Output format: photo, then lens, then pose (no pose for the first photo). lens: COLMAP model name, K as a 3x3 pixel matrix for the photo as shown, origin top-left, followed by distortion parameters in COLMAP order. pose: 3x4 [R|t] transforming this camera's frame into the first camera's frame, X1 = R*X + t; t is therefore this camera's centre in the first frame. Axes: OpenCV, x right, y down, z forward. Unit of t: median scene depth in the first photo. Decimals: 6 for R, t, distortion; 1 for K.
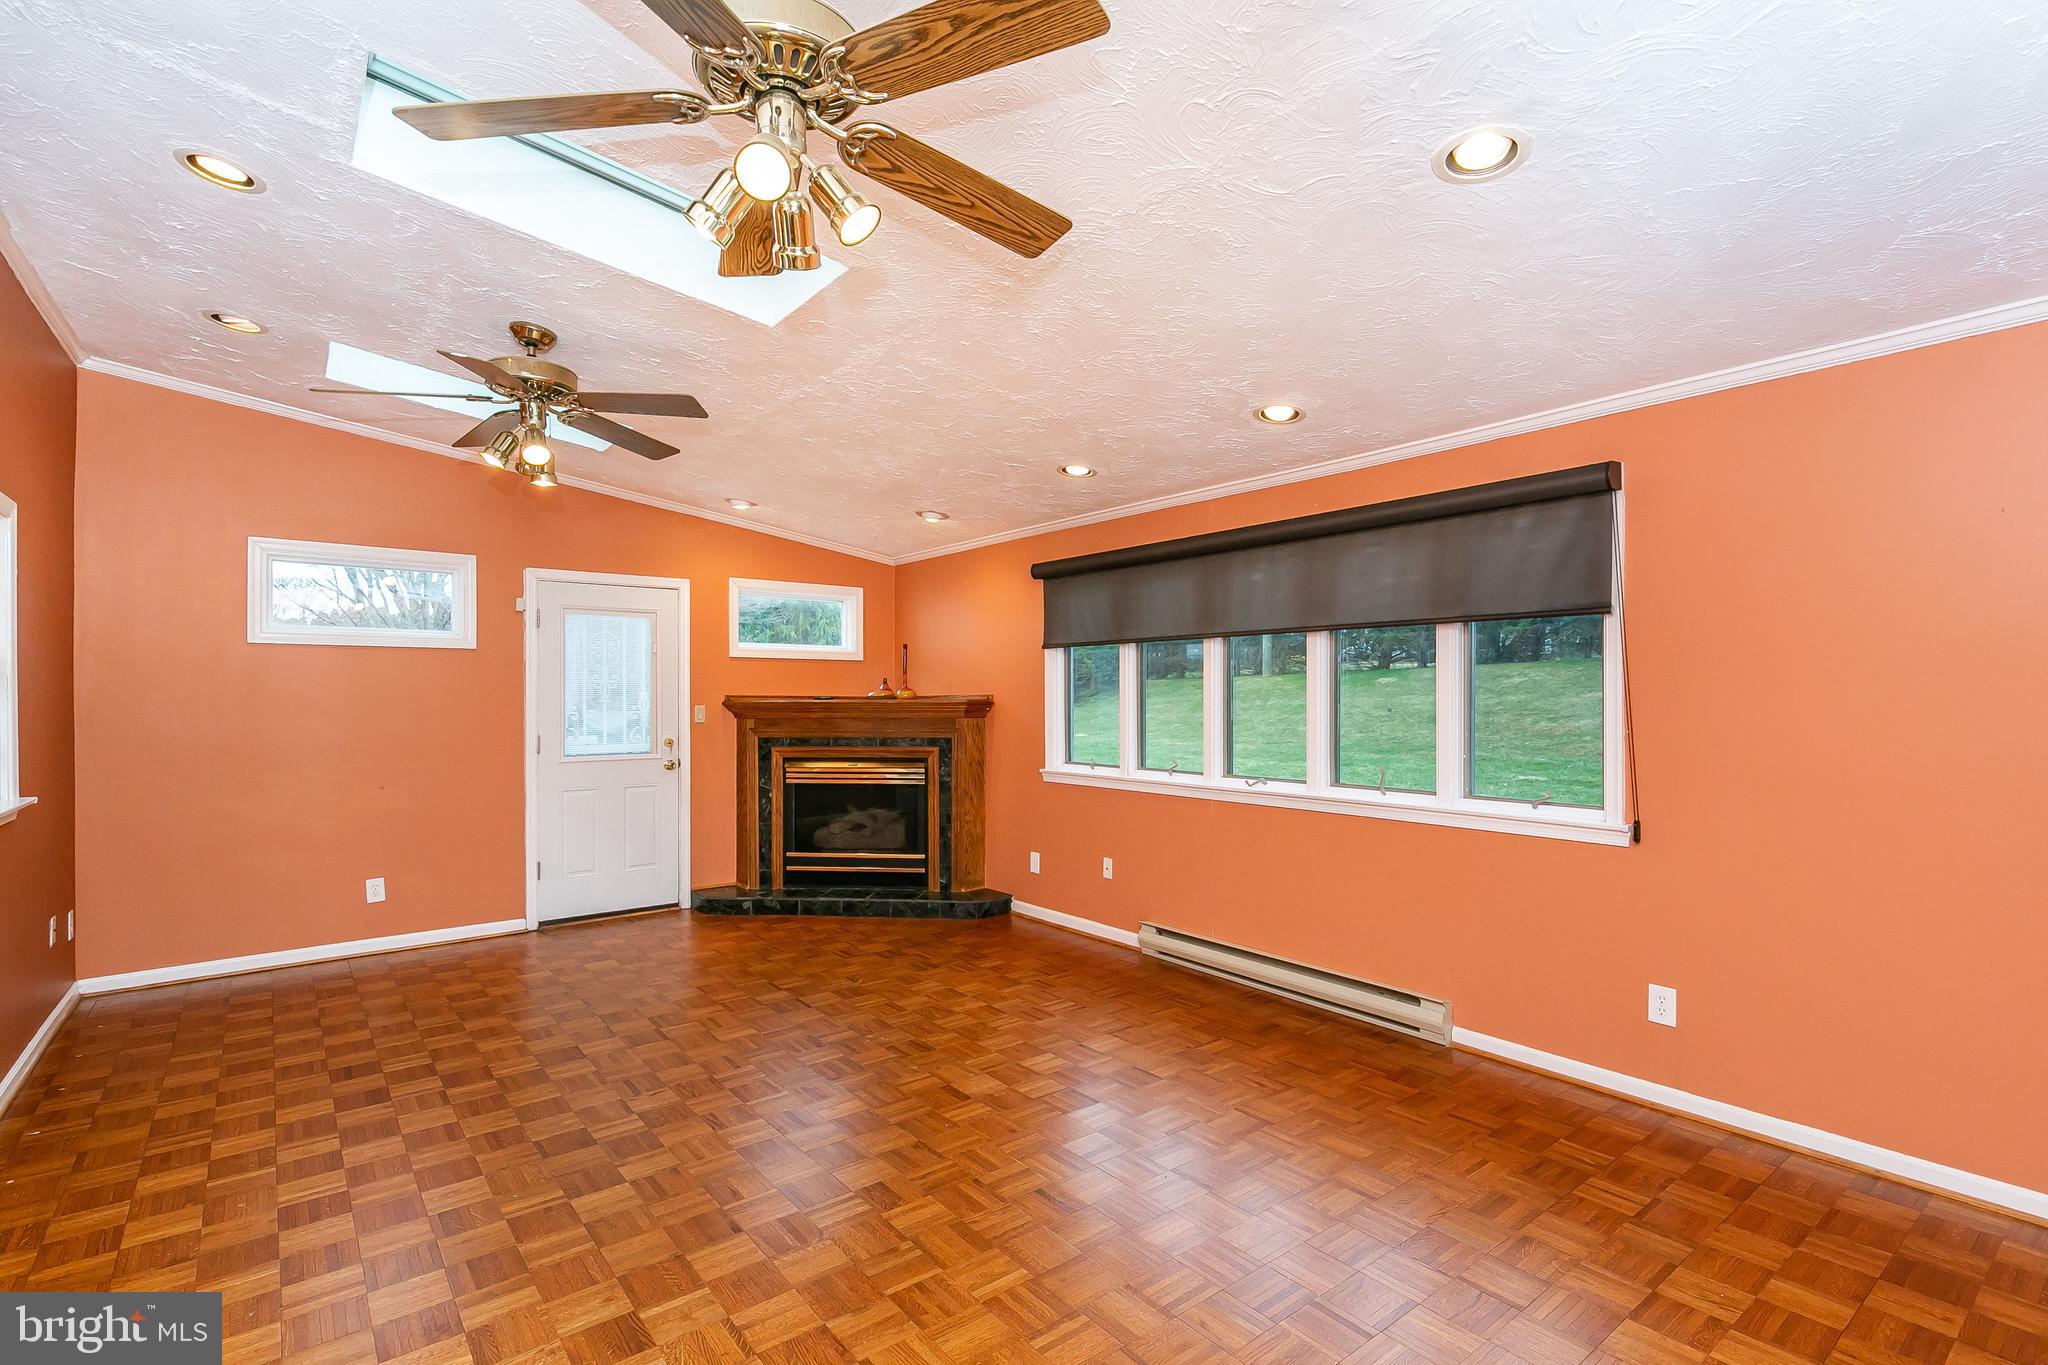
lens RADIAL K [[930.5, 0, 1053.7], [0, 930.5, 678.0], [0, 0, 1]] dist [-0.000708, -0.000320]
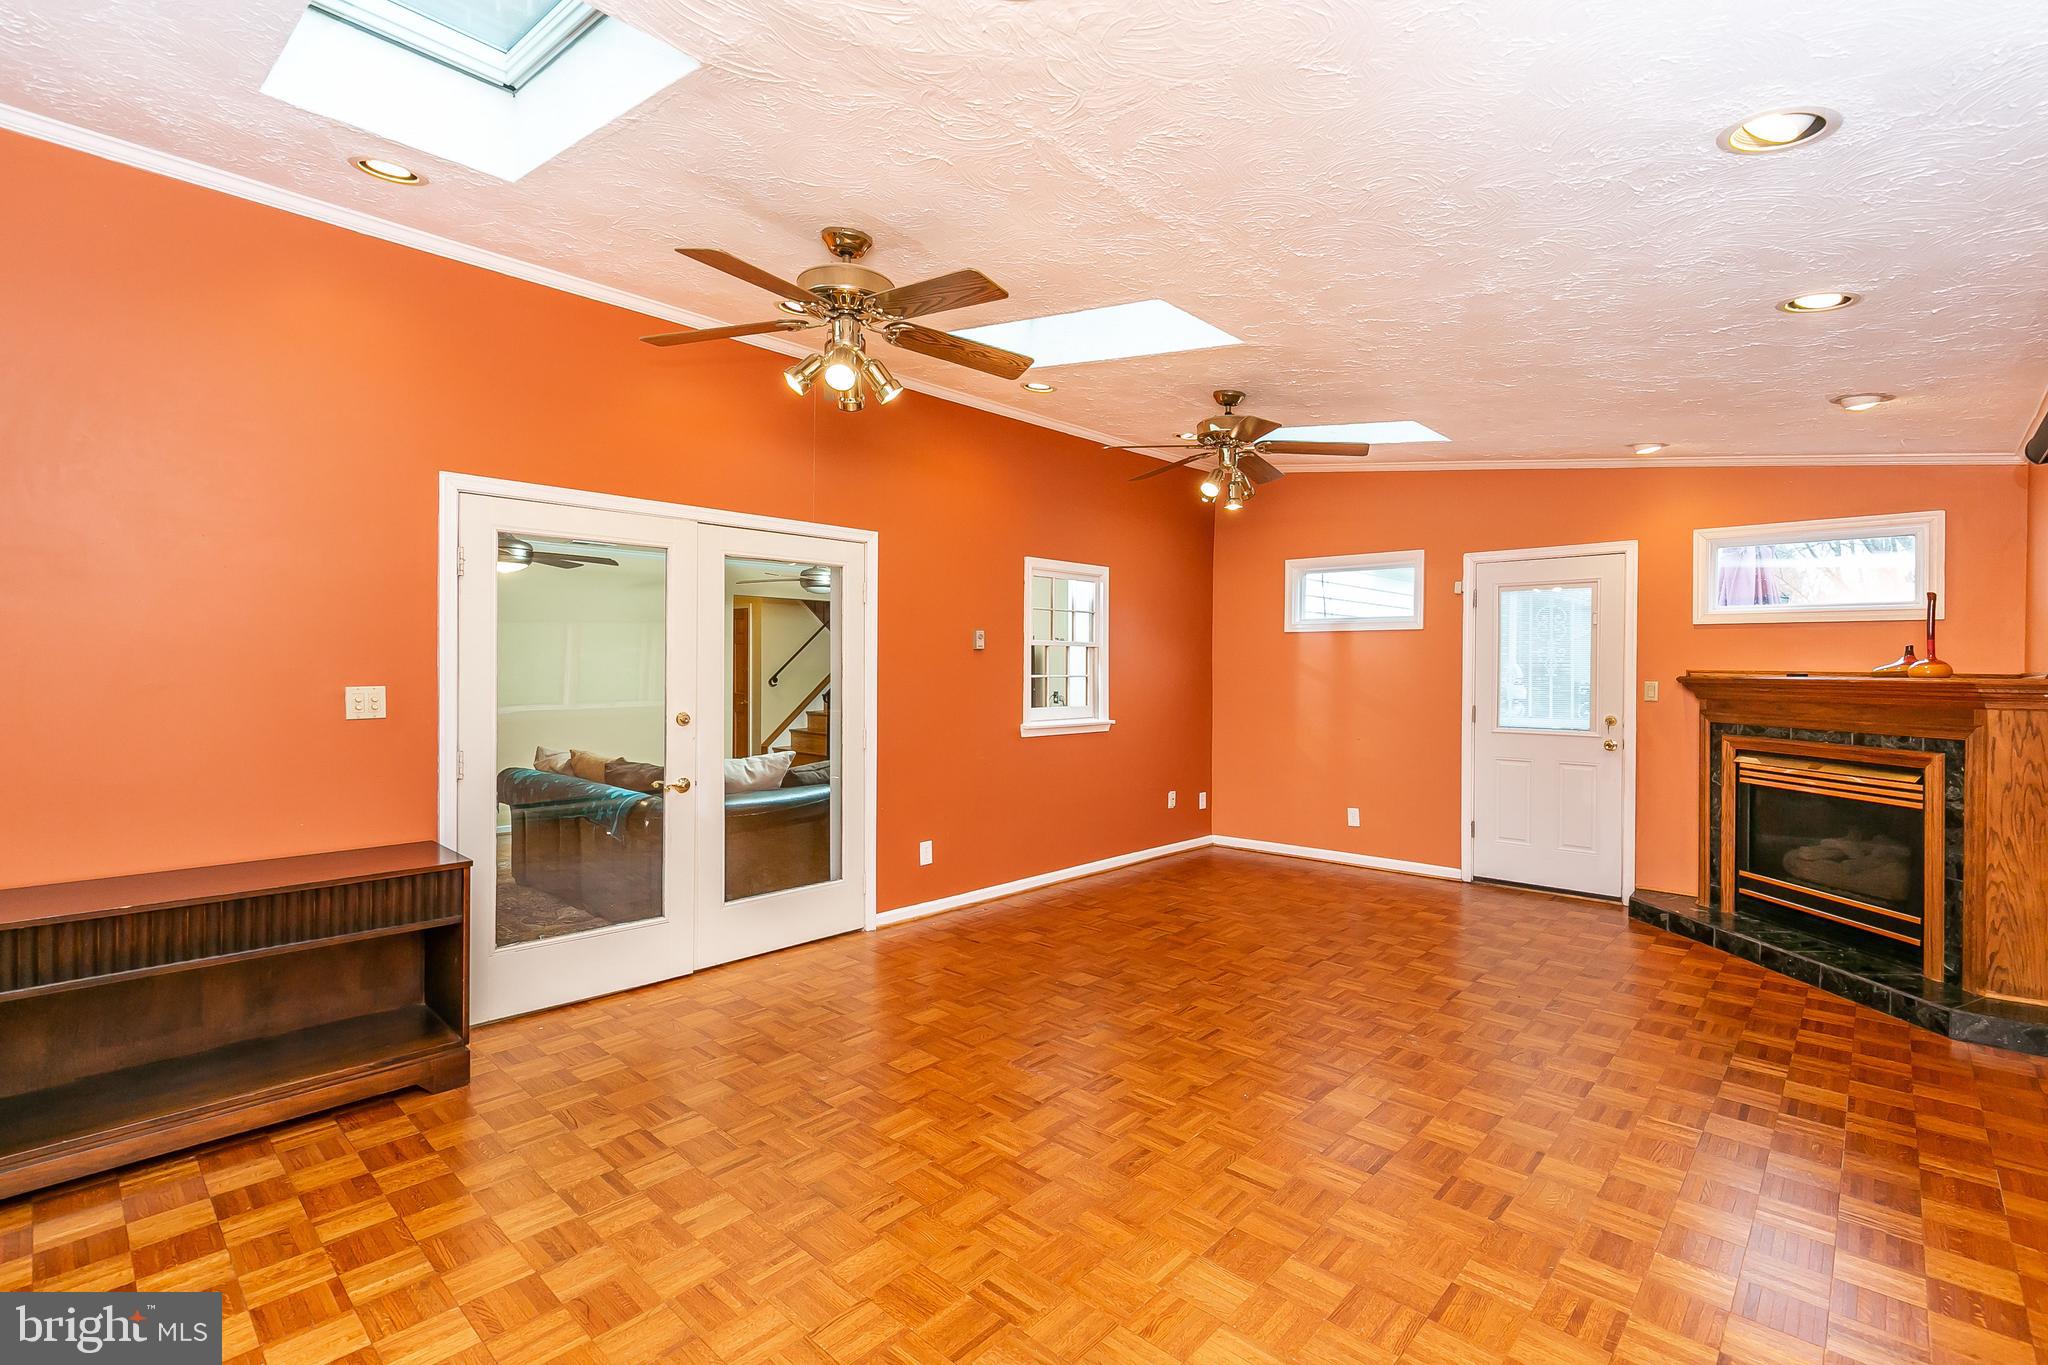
lens RADIAL K [[930.5, 0, 1053.7], [0, 930.5, 678.0], [0, 0, 1]] dist [-0.000708, -0.000320]
pose [[0.154006, 0.012132, -0.987995, 0.404088], [0.012772, 0.999817, 0.014267, 0.006423], [0.987987, -0.014816, 0.153823, 0.311363]]
